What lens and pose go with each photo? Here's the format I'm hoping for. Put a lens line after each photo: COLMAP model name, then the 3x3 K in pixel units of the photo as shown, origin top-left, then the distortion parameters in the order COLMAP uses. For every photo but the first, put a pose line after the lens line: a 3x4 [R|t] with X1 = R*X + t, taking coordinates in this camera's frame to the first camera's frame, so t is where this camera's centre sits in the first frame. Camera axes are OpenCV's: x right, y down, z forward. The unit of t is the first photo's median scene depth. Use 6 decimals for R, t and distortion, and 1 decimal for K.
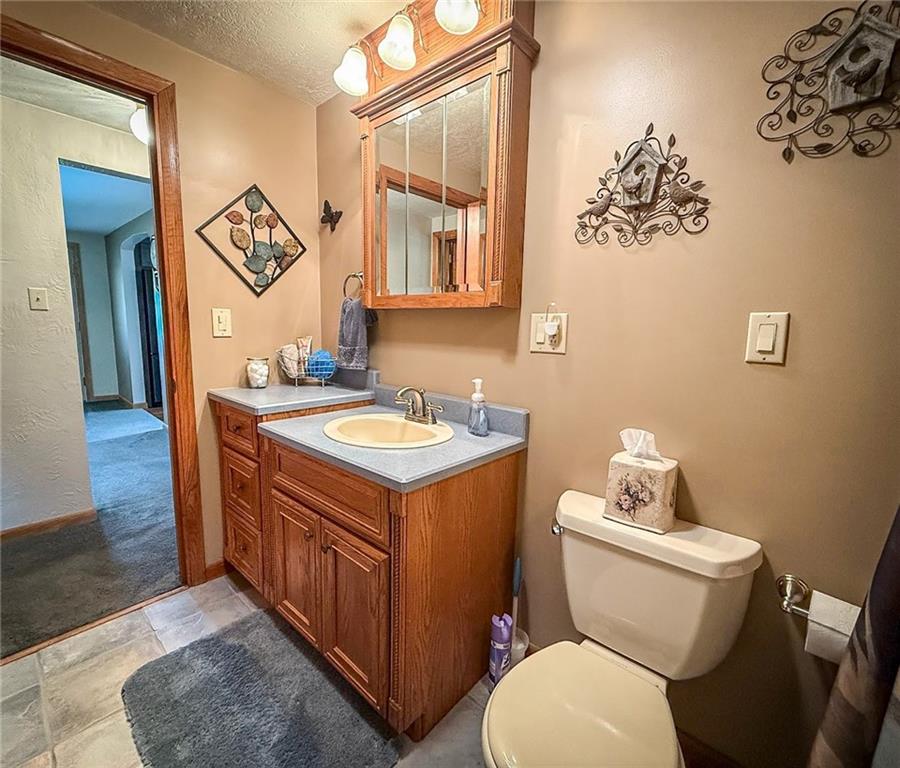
lens RADIAL K [[405.8, 0, 453.2], [0, 405.8, 378.8], [0, 0, 1]] dist [0.002076, 0.000040]
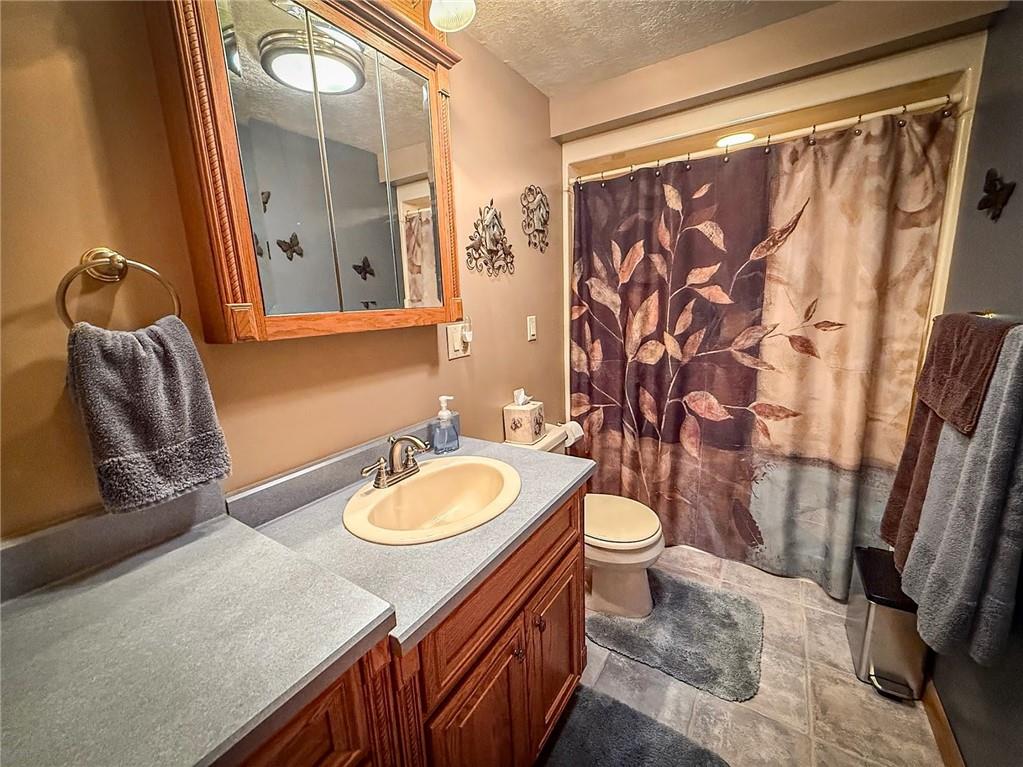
lens RADIAL K [[410.0, 0, 514.4], [0, 410.0, 385.9], [0, 0, 1]] dist [0.004033, -0.000572]
pose [[-0.148074, -0.212109, 0.965963, -1.140708], [0.173434, 0.956024, 0.236513, -0.285196], [-0.973650, 0.202552, -0.104775, 1.168548]]
